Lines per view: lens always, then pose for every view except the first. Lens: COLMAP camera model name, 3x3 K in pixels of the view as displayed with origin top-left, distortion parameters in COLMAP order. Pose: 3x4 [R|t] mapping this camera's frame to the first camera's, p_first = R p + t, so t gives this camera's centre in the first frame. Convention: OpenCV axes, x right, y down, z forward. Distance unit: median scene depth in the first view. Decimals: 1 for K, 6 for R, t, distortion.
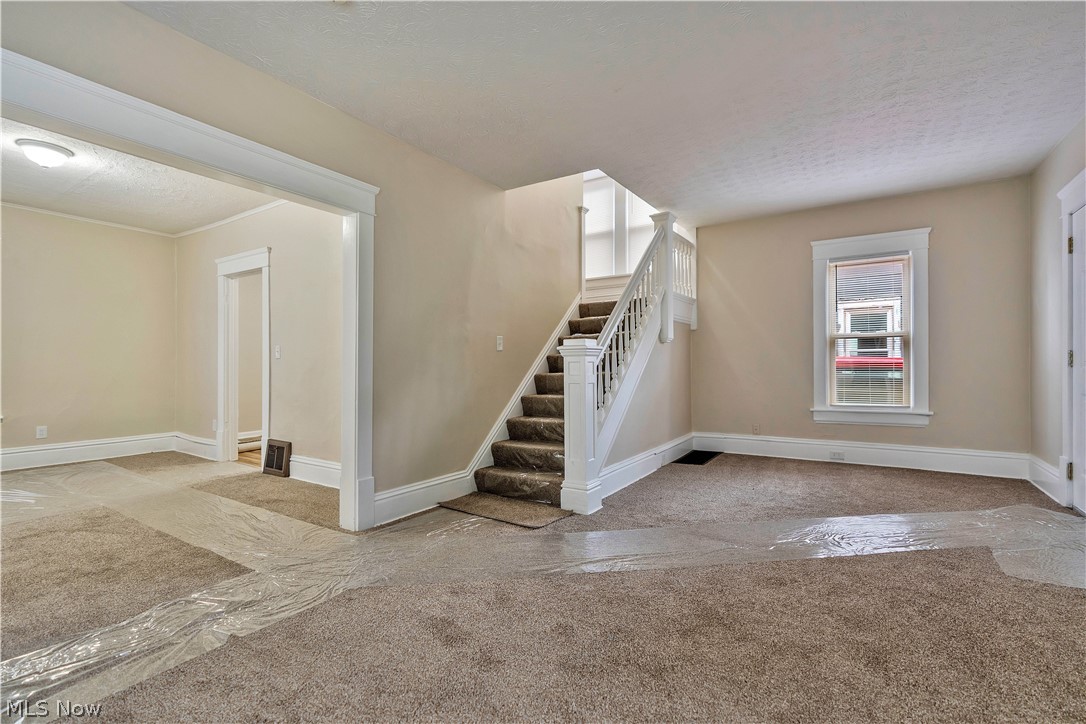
lens RADIAL K [[493.0, 0, 545.2], [0, 493.0, 364.2], [0, 0, 1]] dist [-0.002258, 0.001024]
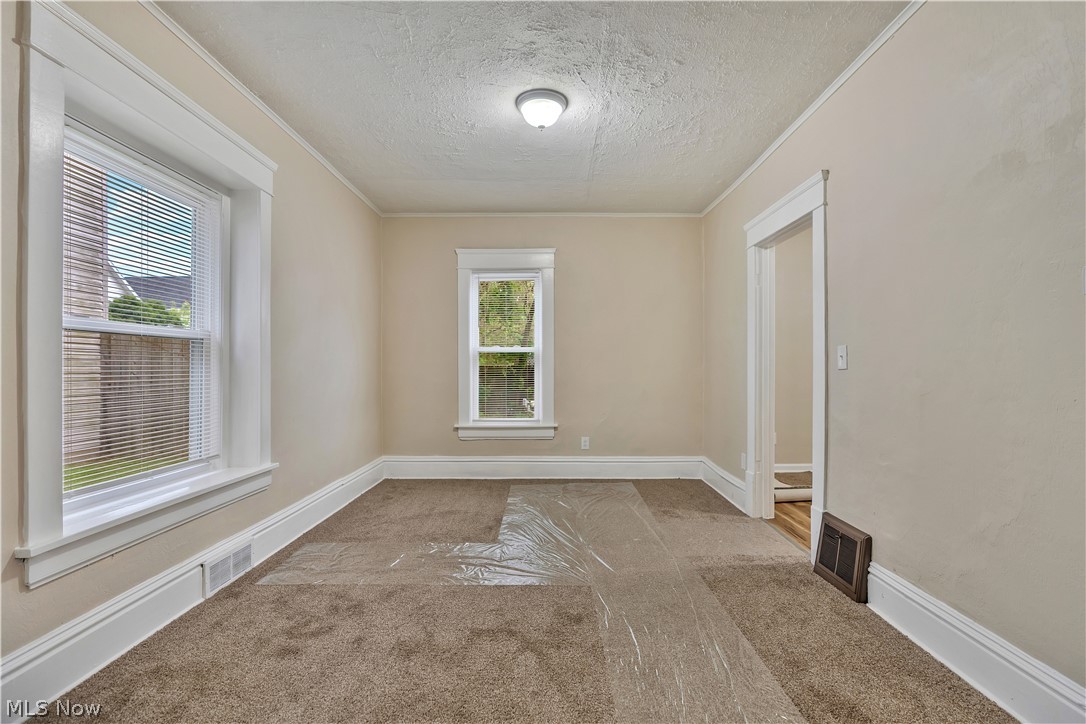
lens RADIAL K [[493.0, 0, 546.1], [0, 493.0, 365.3], [0, 0, 1]] dist [-0.002258, 0.001024]
pose [[0.542684, -0.001450, -0.839936, -0.258007], [-0.003123, 0.999988, -0.003745, -0.012294], [0.839931, 0.004655, 0.542673, 0.423042]]
